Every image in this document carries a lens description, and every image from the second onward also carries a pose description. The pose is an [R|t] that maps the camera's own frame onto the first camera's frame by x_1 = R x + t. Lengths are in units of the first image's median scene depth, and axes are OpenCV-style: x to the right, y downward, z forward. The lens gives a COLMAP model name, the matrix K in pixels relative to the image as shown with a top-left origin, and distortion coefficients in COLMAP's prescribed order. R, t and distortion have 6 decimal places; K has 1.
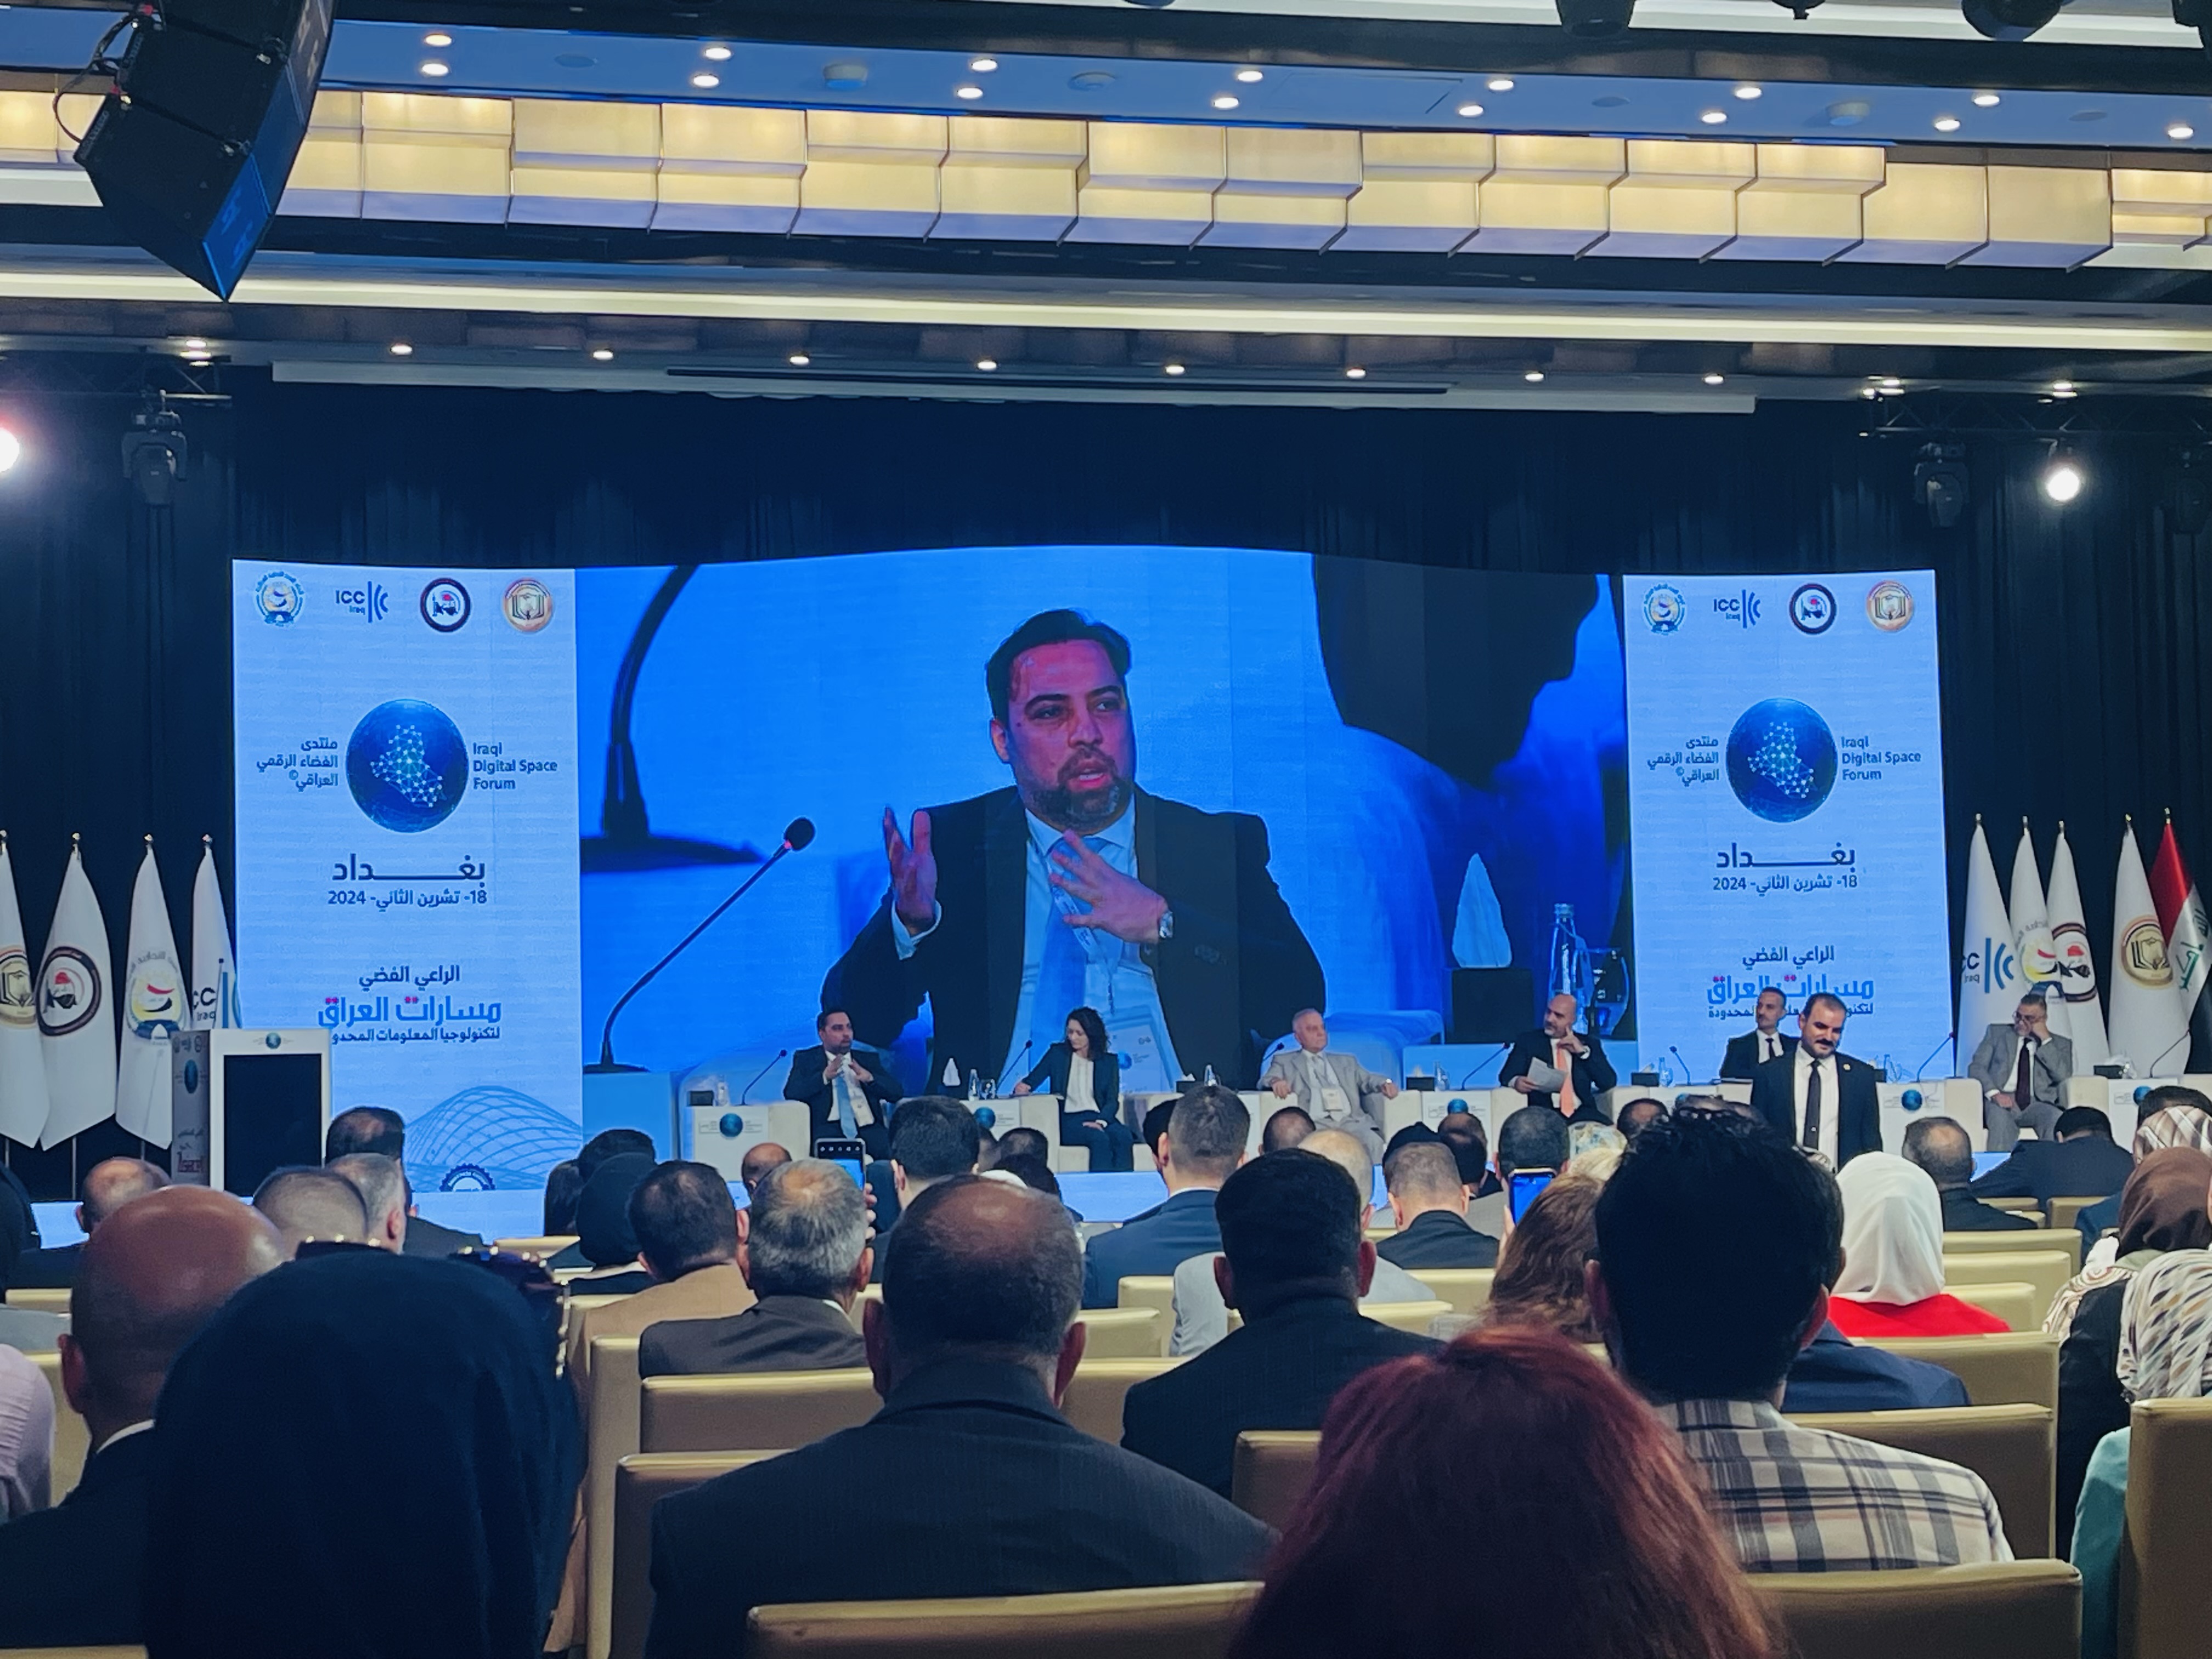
lens RADIAL K [[3615.3, 0, 1077.0], [0, 3615.3, 840.6], [0, 0, 1]] dist [0.167378, -0.765871]
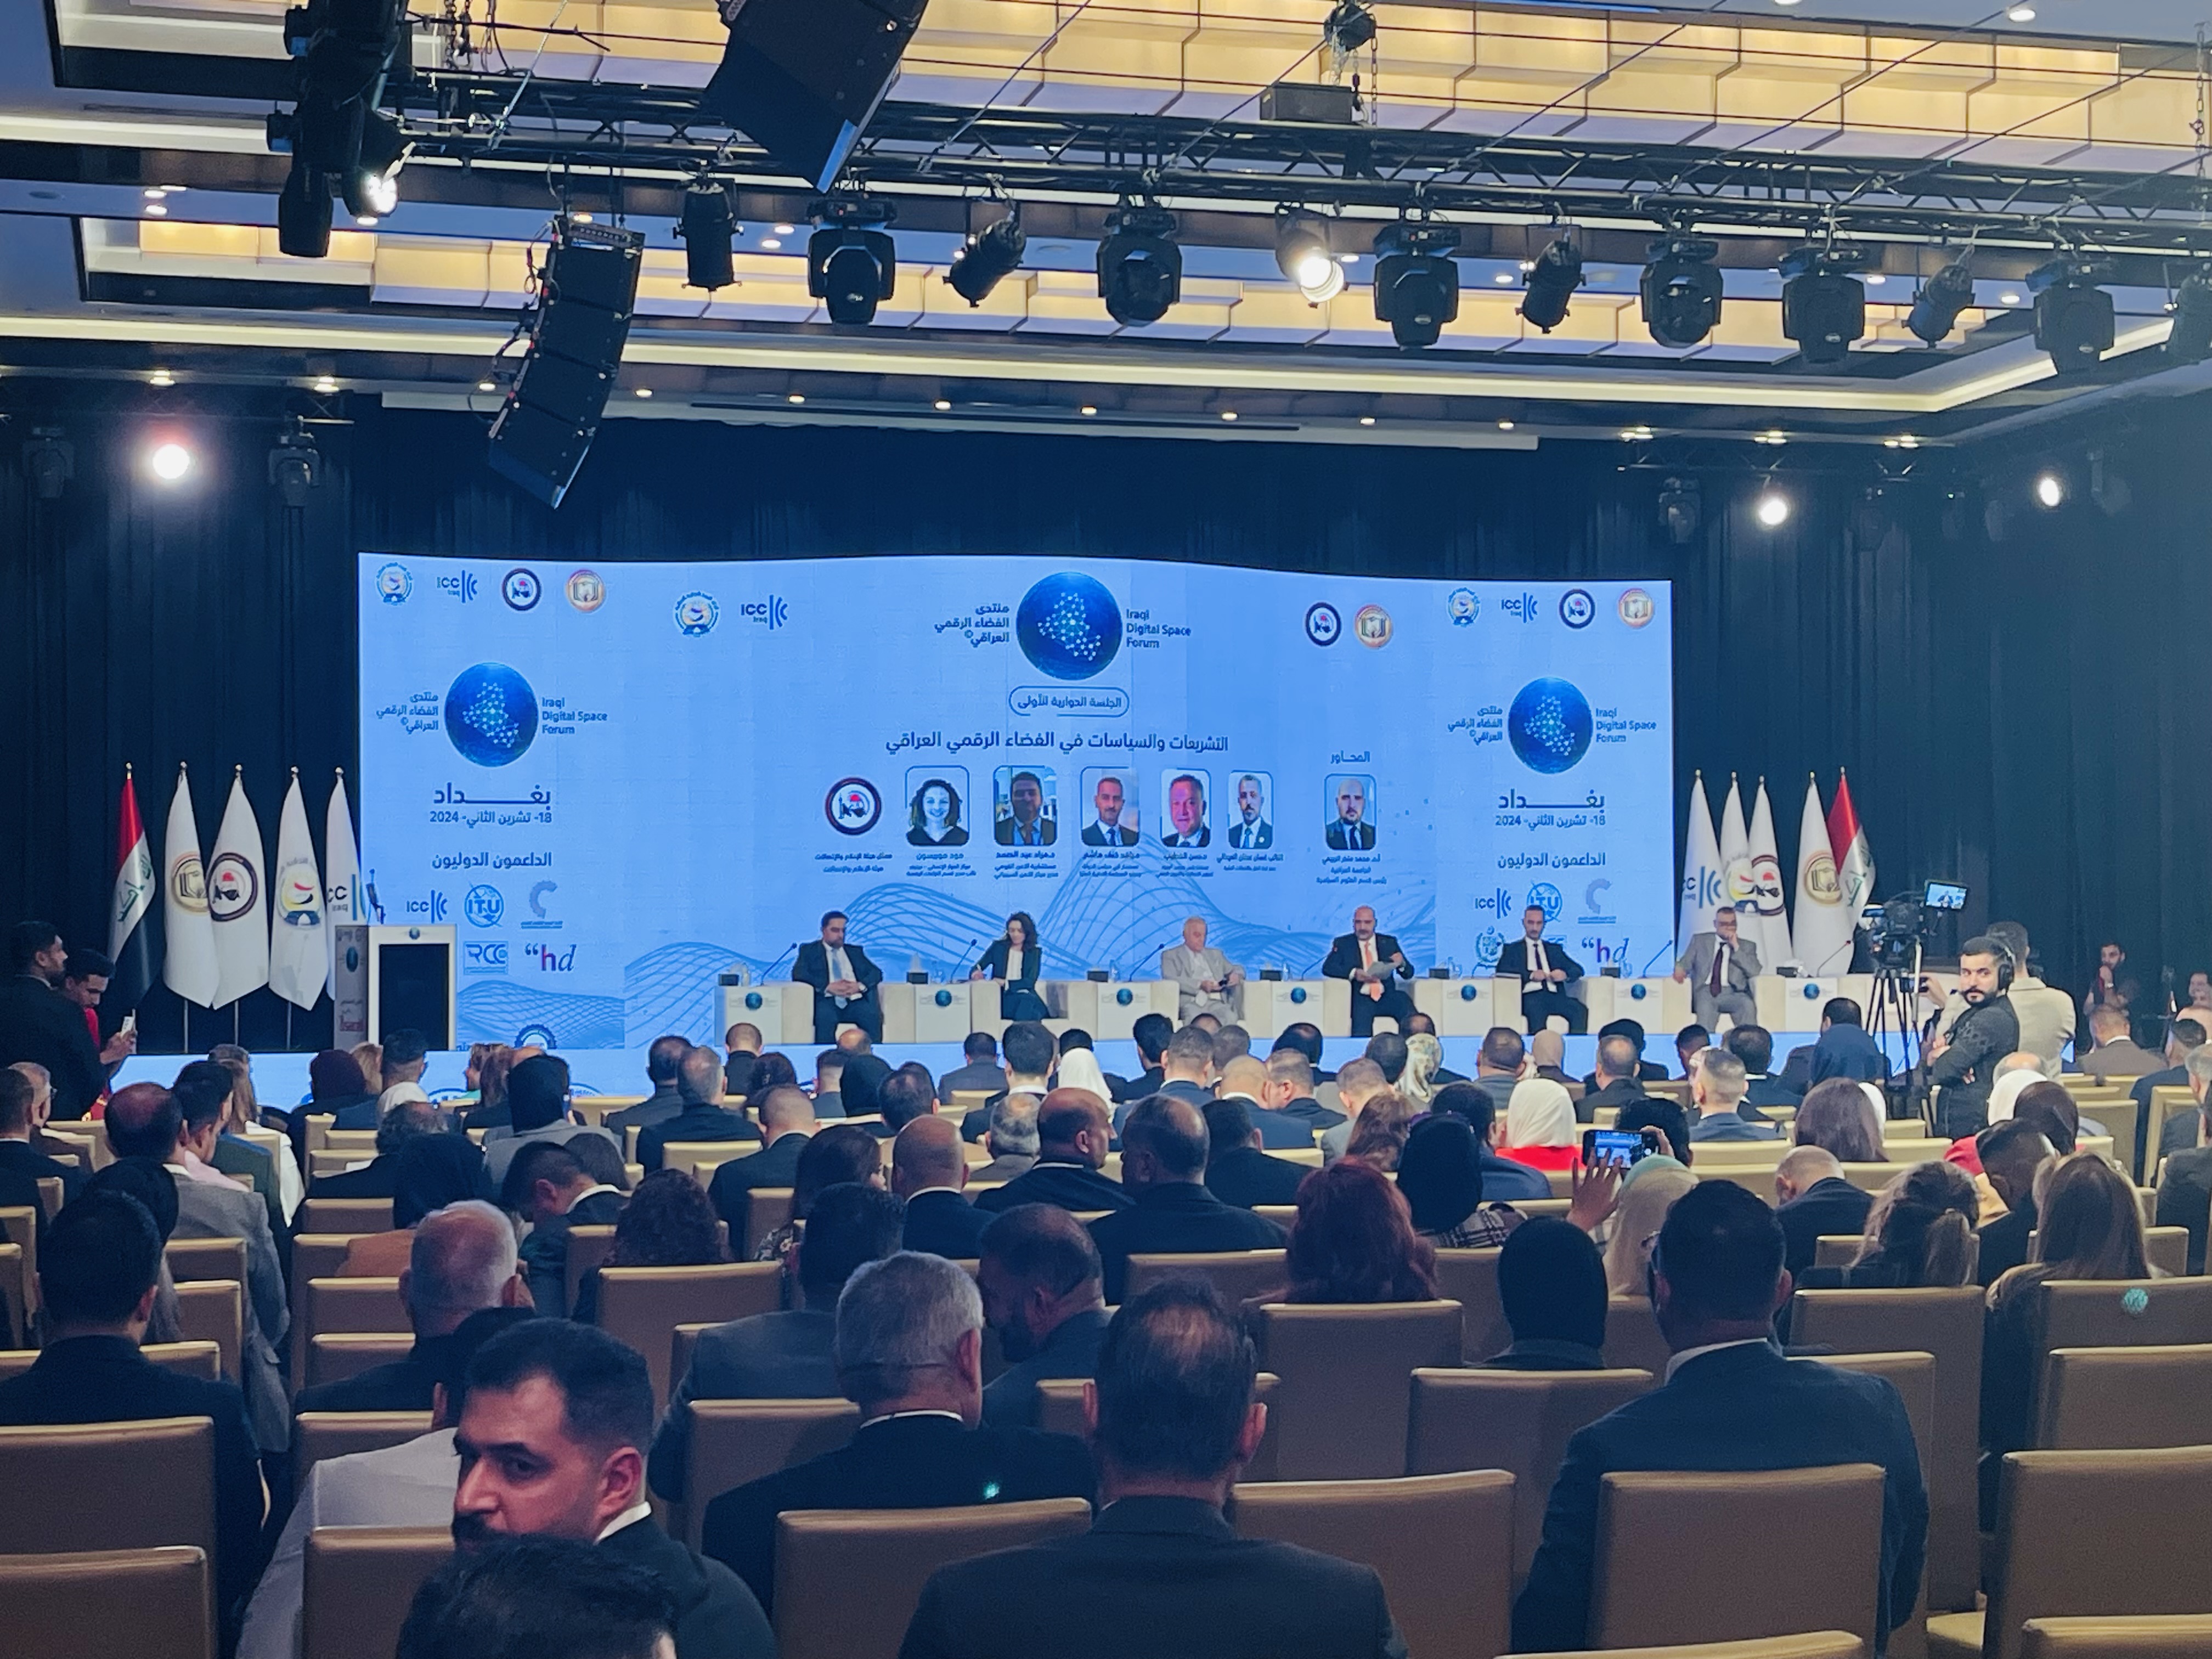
lens RADIAL K [[3448.7, 0, 1106.0], [0, 3448.7, 829.5], [0, 0, 1]] dist [0.091106, -0.060893]
pose [[0.998281, 0.018016, 0.055773, -0.033297], [-0.020241, 0.999011, 0.039595, -0.031826], [-0.055005, -0.040656, 0.997658, -0.228556]]
